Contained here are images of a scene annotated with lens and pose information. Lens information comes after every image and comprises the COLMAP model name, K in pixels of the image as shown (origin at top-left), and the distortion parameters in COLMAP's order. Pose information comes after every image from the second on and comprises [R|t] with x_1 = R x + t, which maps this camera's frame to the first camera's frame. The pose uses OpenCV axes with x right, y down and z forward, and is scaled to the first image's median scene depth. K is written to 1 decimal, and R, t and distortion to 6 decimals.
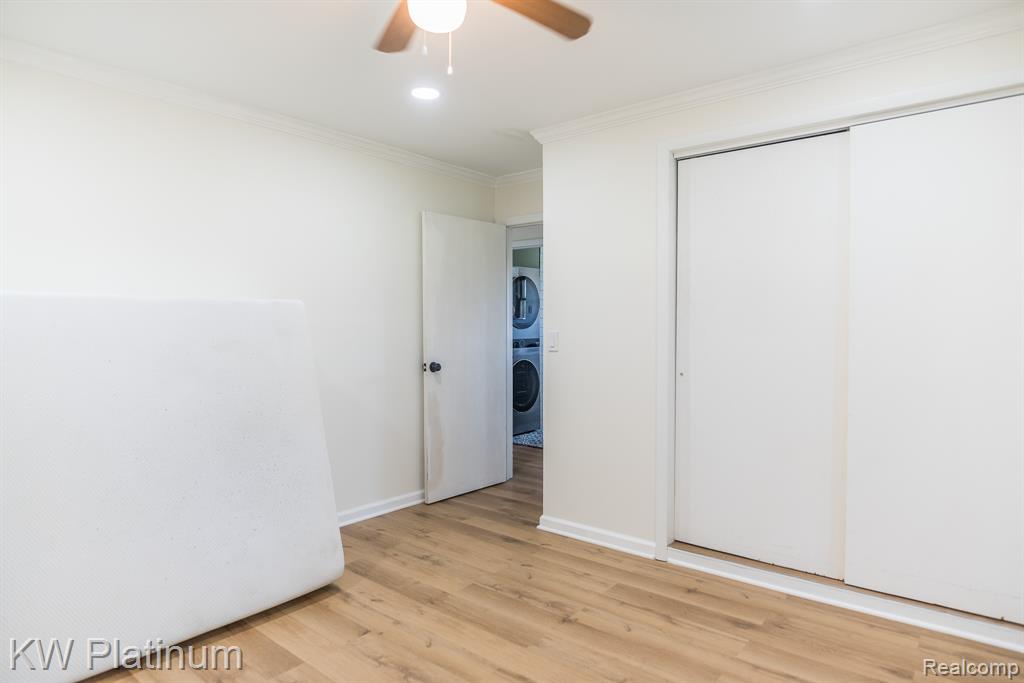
lens RADIAL K [[609.9, 0, 512.0], [0, 609.9, 341.5], [0, 0, 1]] dist [-0.023868, 0.001312]
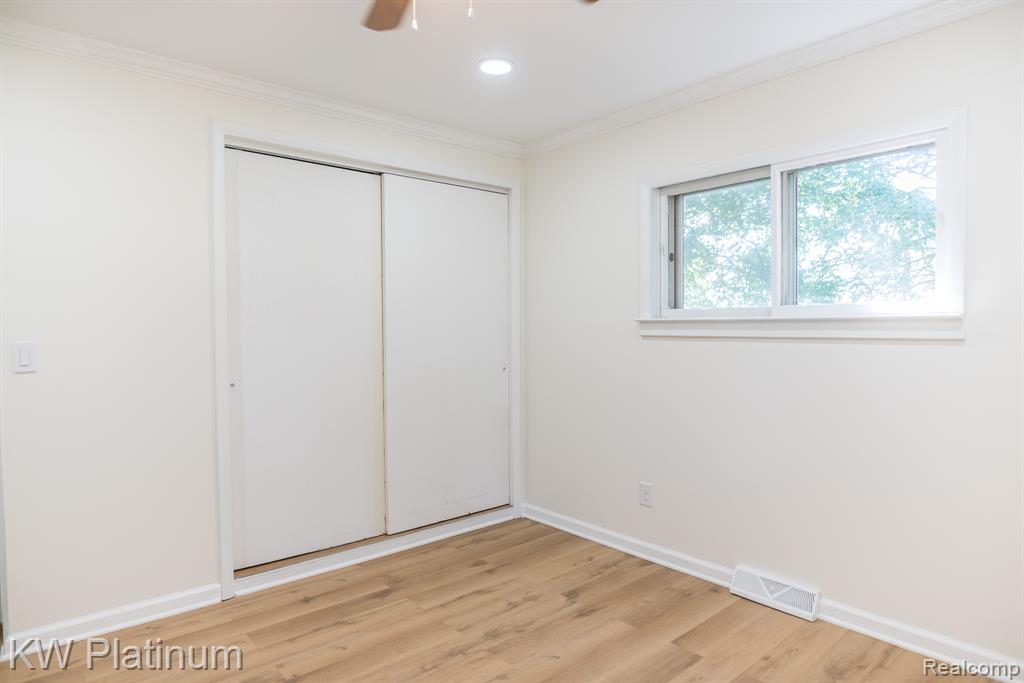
lens RADIAL K [[609.9, 0, 512.0], [0, 609.9, 341.5], [0, 0, 1]] dist [-0.023868, 0.001312]
pose [[0.156318, -0.020393, 0.987496, -0.639050], [0.032964, 0.999338, 0.015419, -0.013648], [-0.987157, 0.030141, 0.156887, 0.521691]]
